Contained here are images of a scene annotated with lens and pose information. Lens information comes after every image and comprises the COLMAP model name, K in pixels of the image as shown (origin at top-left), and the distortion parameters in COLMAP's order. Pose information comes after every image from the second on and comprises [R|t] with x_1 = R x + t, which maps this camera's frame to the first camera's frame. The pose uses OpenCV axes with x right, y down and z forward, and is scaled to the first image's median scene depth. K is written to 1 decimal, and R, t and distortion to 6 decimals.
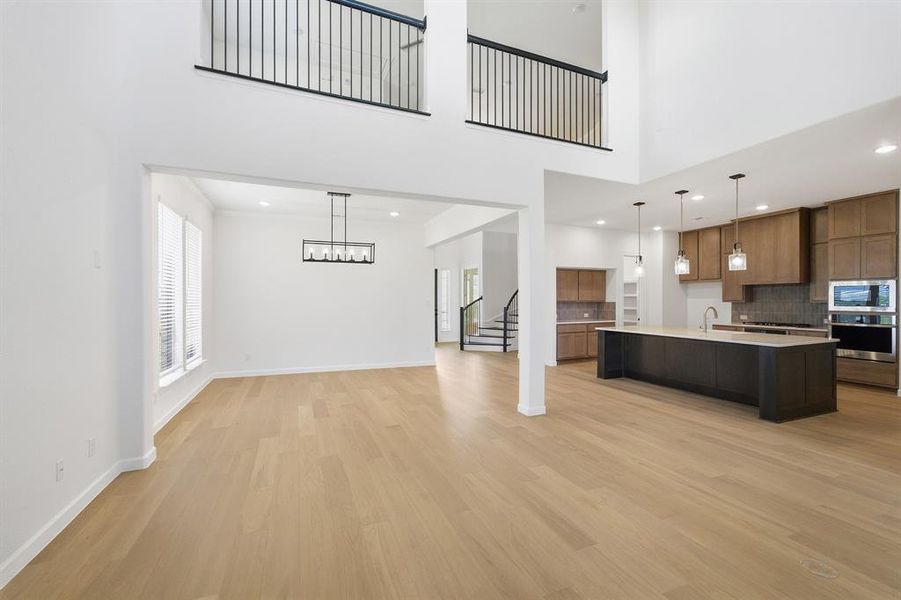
lens RADIAL K [[377.5, 0, 449.2], [0, 377.5, 300.0], [0, 0, 1]] dist [-0.015696, 0.007216]
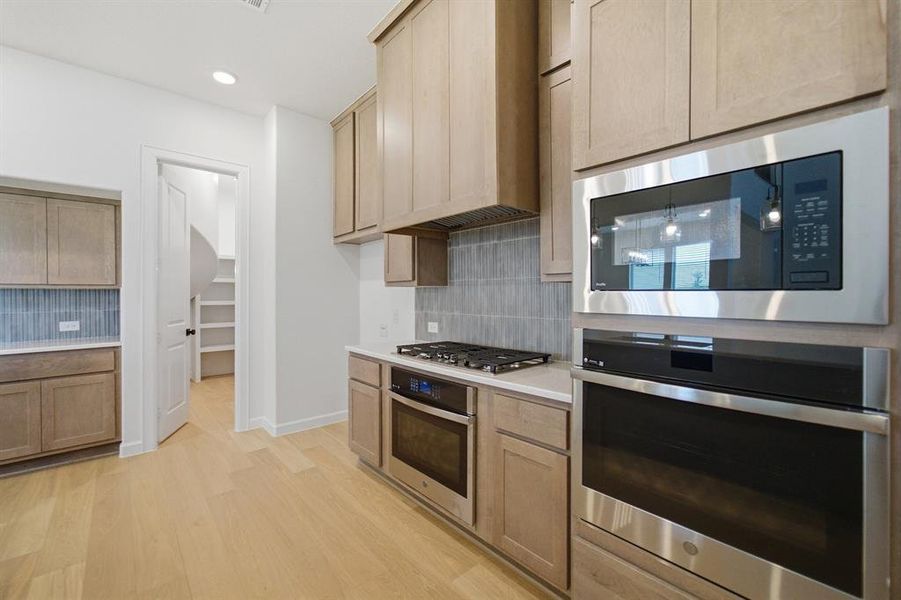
lens RADIAL K [[377.5, 0, 448.3], [0, 377.5, 295.2], [0, 0, 1]] dist [-0.015696, 0.007216]
pose [[0.944274, -0.001512, 0.329157, 0.663354], [0.002139, 0.999997, -0.001543, 0.014329], [-0.329154, 0.002161, 0.944274, 0.621229]]
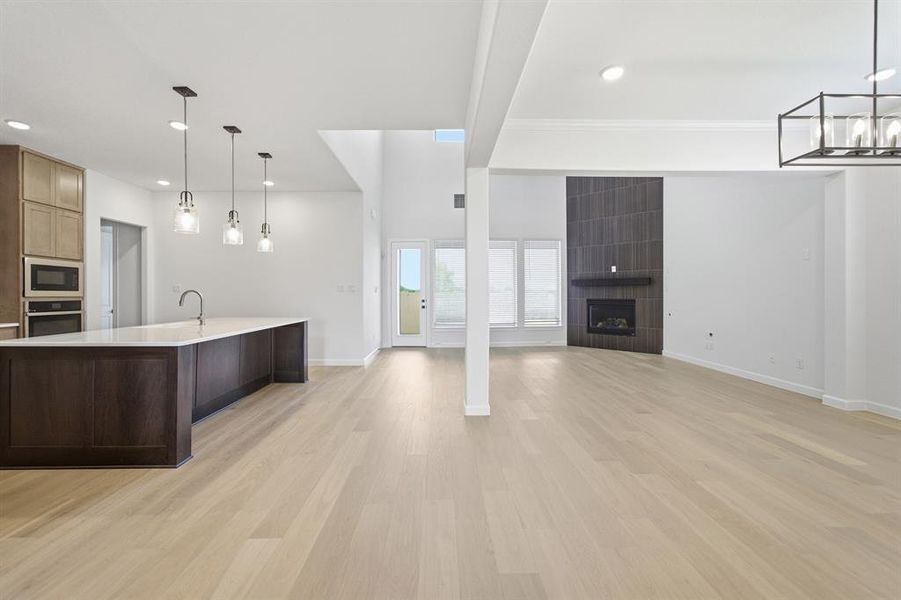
lens RADIAL K [[377.5, 0, 455.4], [0, 377.5, 293.7], [0, 0, 1]] dist [-0.015696, 0.007216]
pose [[-0.944202, 0.007713, 0.329276, -0.013648], [0.007027, 0.999970, -0.003274, 0.023589], [-0.329291, -0.000777, -0.944228, 1.071989]]
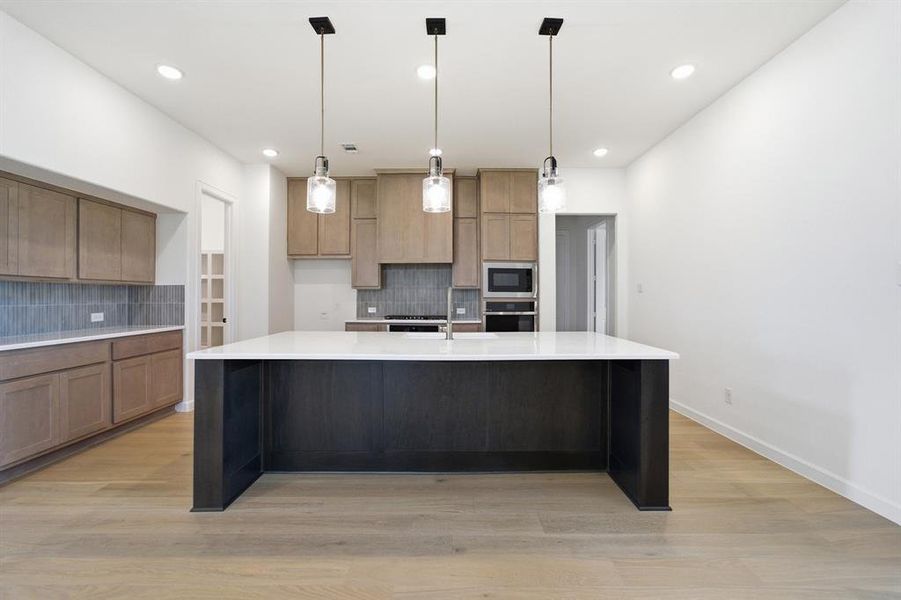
lens RADIAL K [[377.5, 0, 453.3], [0, 377.5, 298.0], [0, 0, 1]] dist [-0.015696, 0.007216]
pose [[0.370413, 0.001200, 0.928867, 0.151021], [0.000603, 0.999999, -0.001533, 0.023653], [-0.928867, 0.001128, 0.370411, 0.567289]]
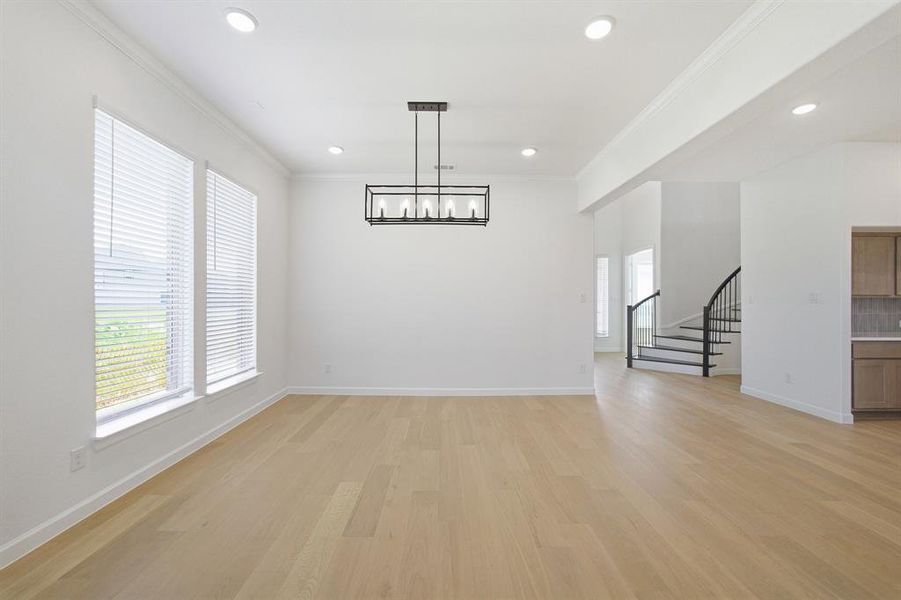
lens RADIAL K [[377.5, 0, 452.1], [0, 377.5, 294.4], [0, 0, 1]] dist [-0.015696, 0.007216]
pose [[0.934066, 0.000809, -0.357099, -0.036361], [-0.005299, 0.999919, -0.011595, 0.011334], [0.357060, 0.012723, 0.933995, 0.341698]]
